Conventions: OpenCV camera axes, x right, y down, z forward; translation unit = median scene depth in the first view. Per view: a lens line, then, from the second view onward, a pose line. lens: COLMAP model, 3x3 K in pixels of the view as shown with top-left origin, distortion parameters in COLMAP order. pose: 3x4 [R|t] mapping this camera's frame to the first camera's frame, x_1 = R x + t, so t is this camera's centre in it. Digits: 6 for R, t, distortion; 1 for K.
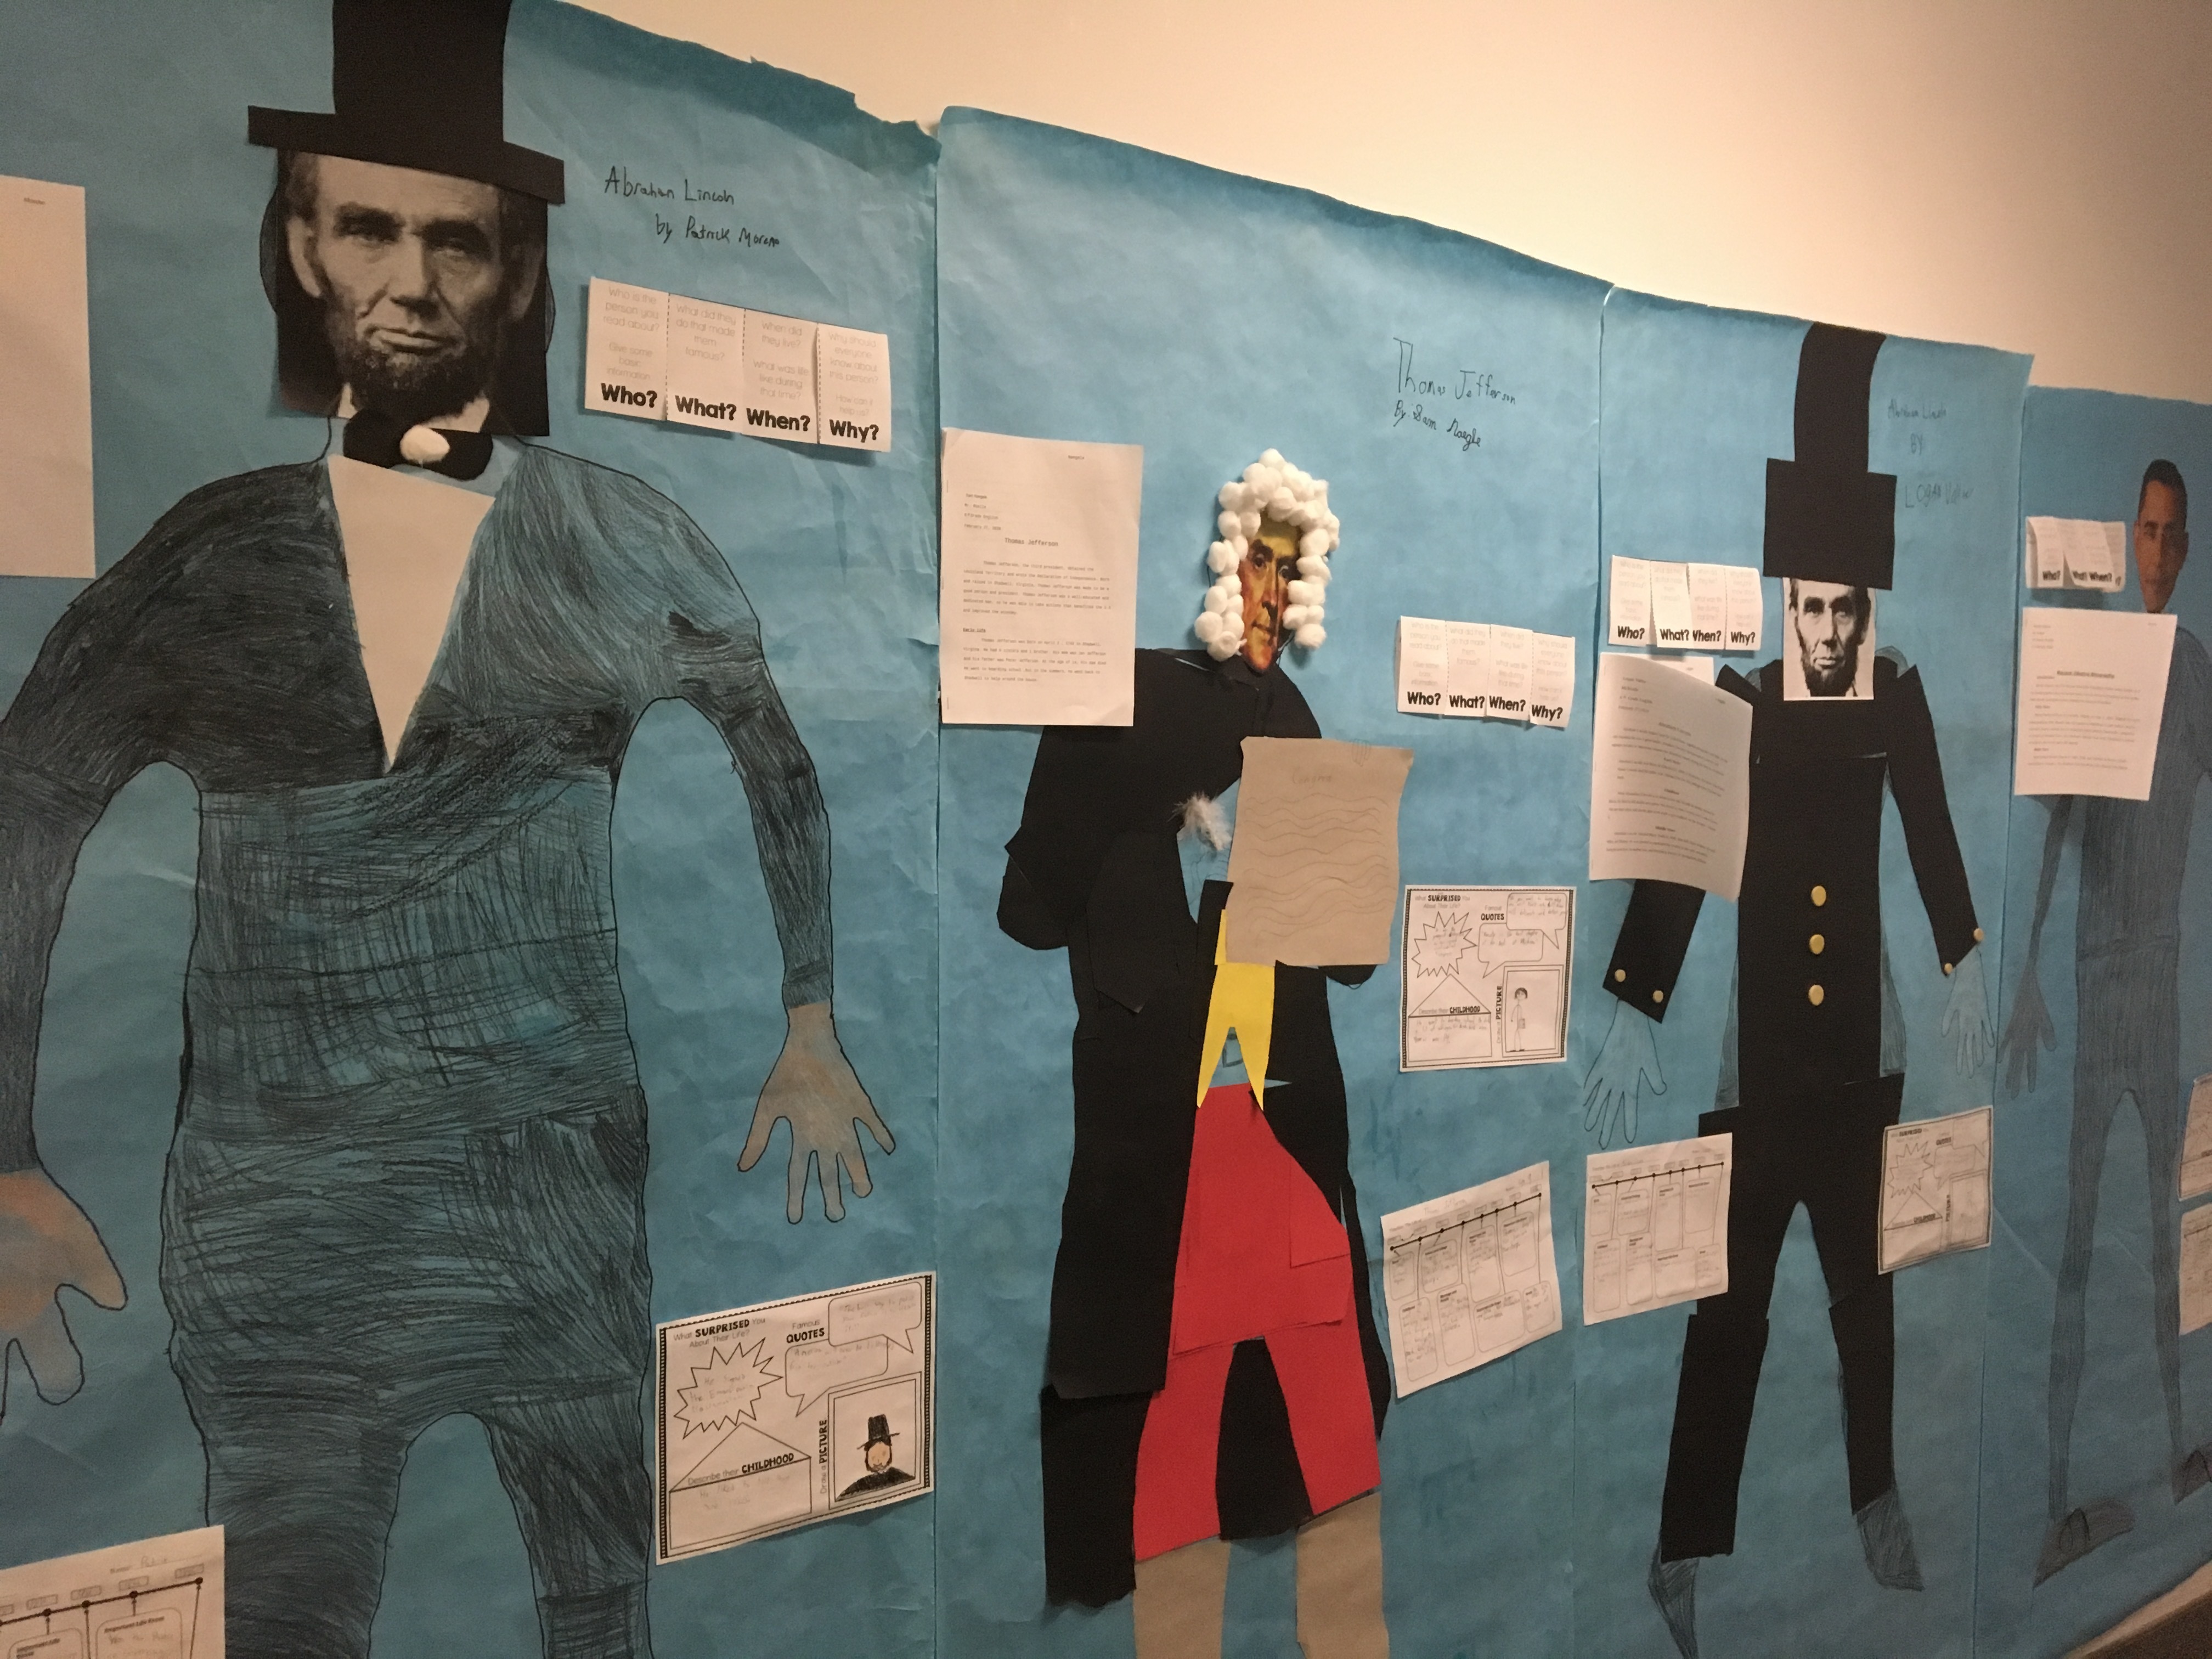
lens RADIAL K [[1848.7, 0, 1107.8], [0, 1848.7, 814.3], [0, 0, 1]] dist [0.028603, -0.011087]
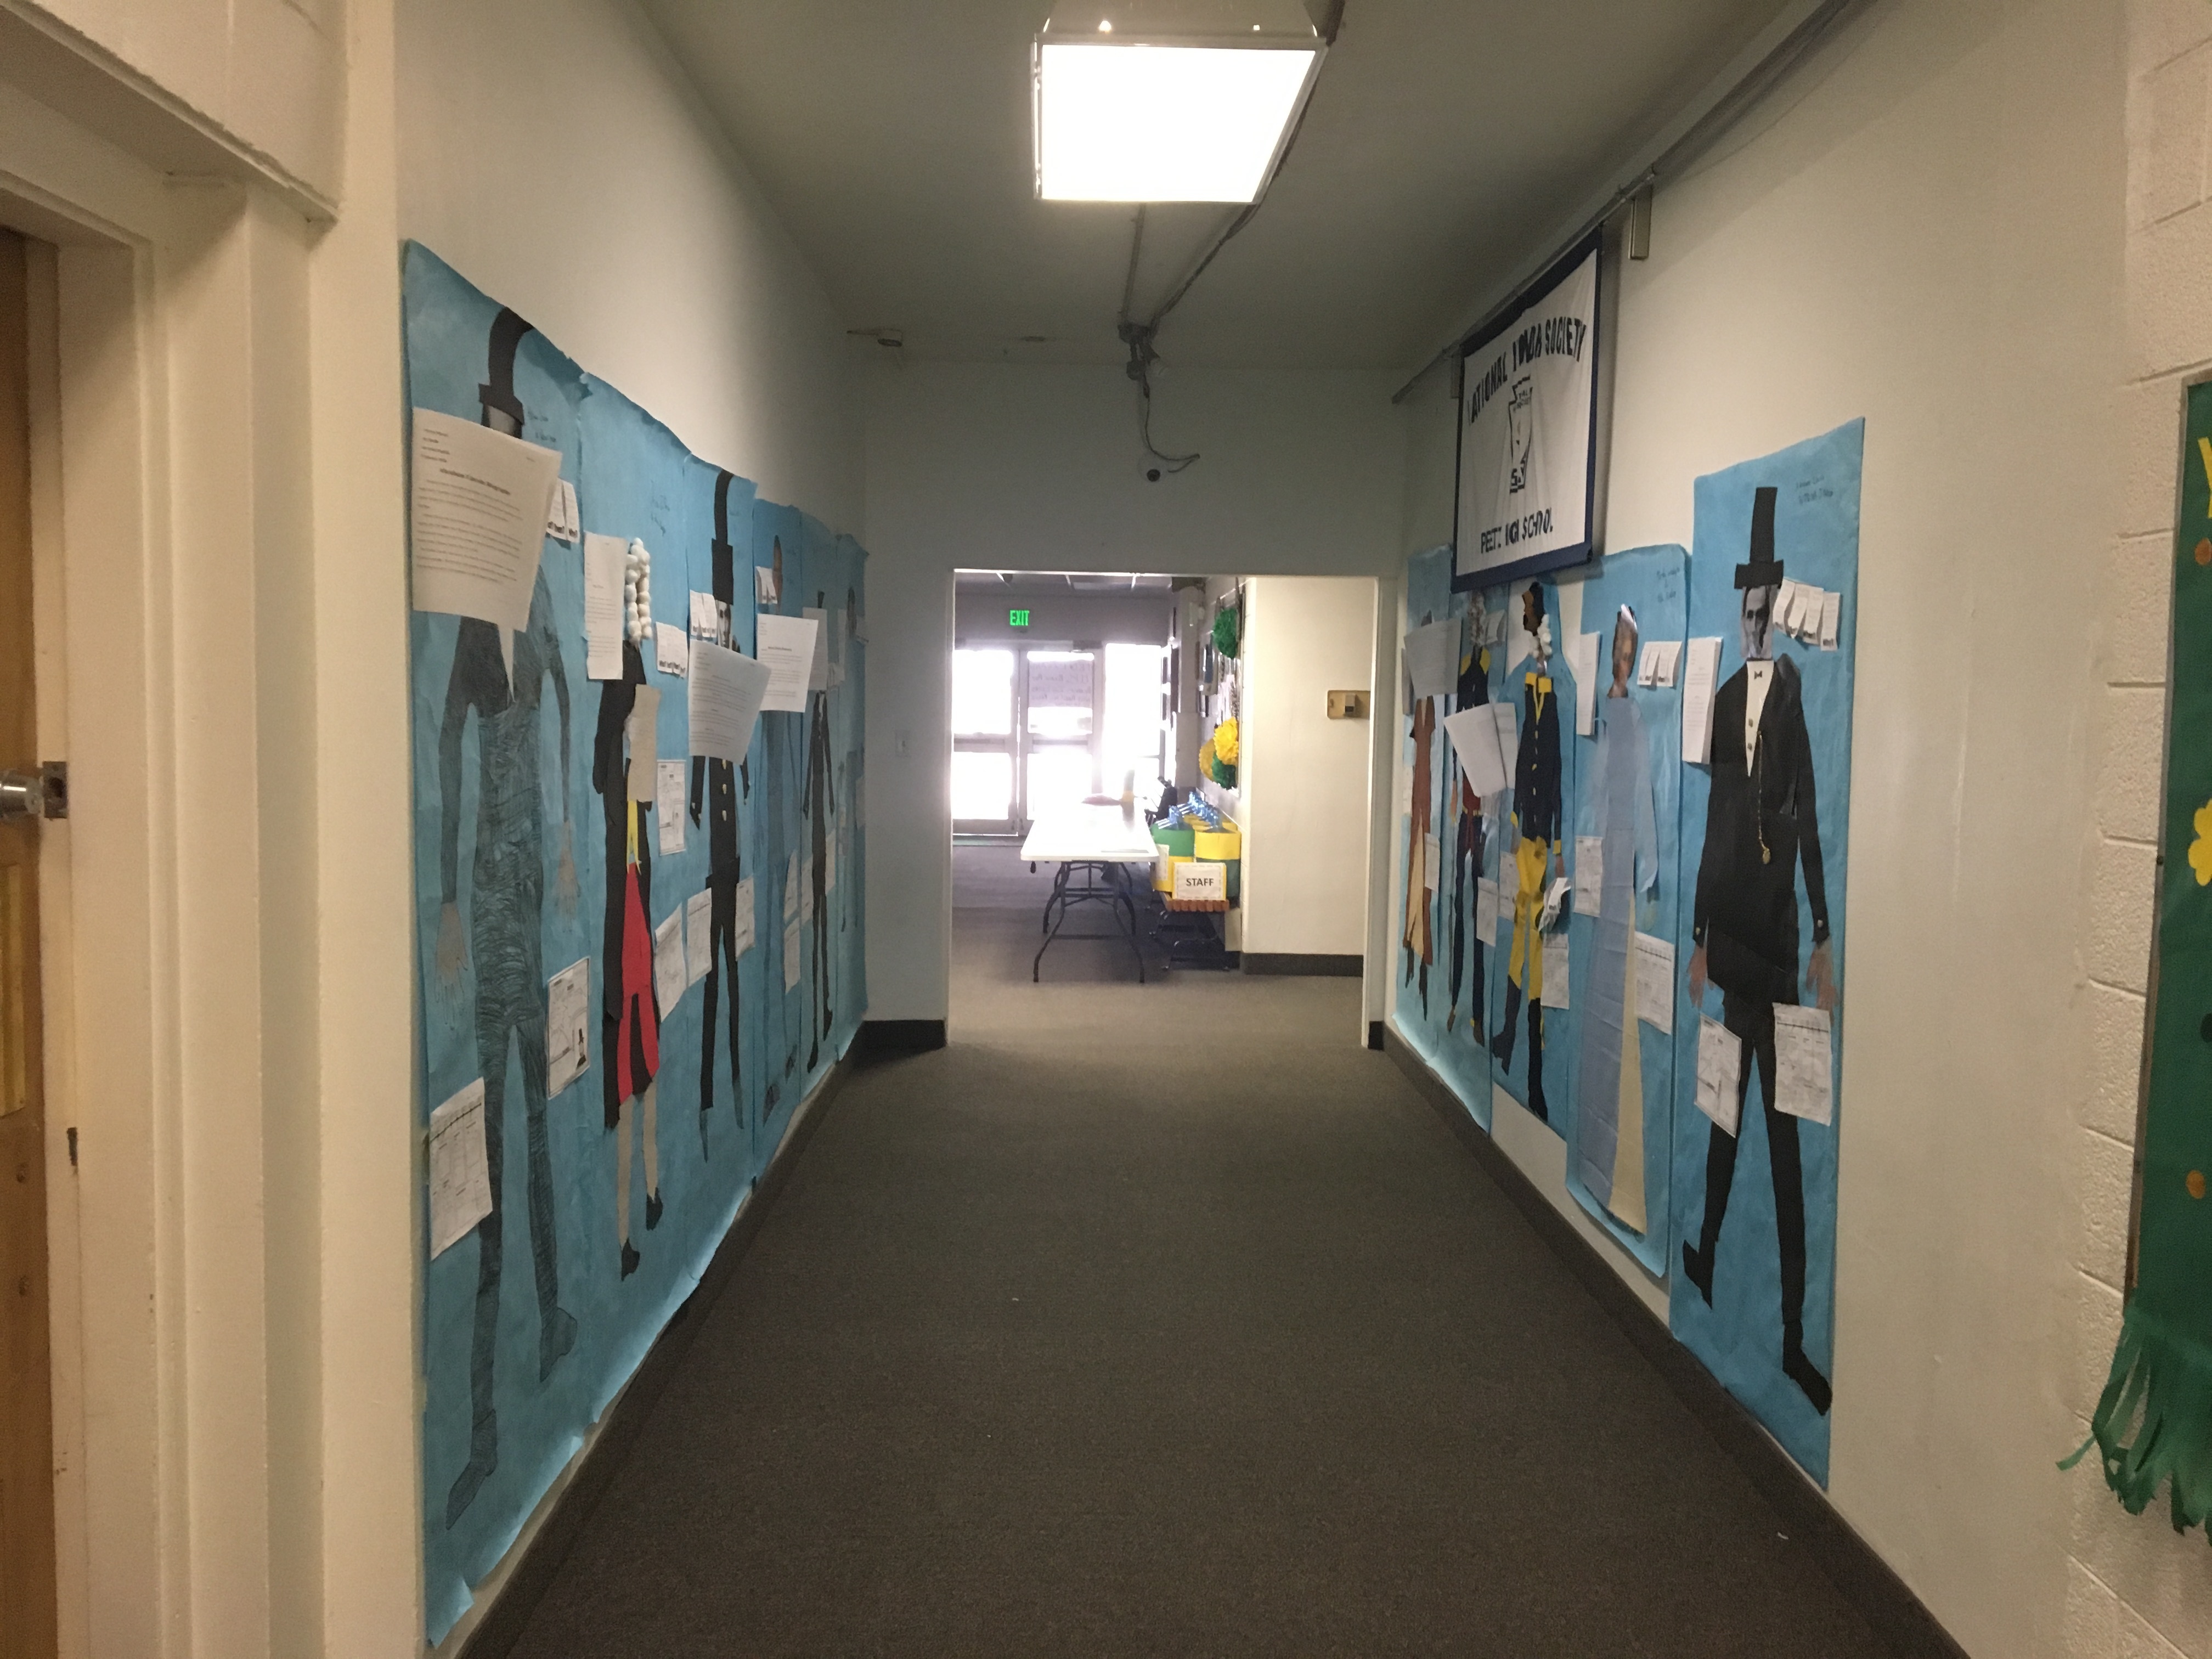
lens RADIAL K [[1848.7, 0, 1106.7], [0, 1848.7, 827.5], [0, 0, 1]] dist [0.028603, -0.011087]
pose [[0.547323, -0.071327, 0.833877, -1.275222], [0.036136, 0.997447, 0.061601, 0.006756], [-0.836141, -0.003583, 0.548502, -0.490168]]
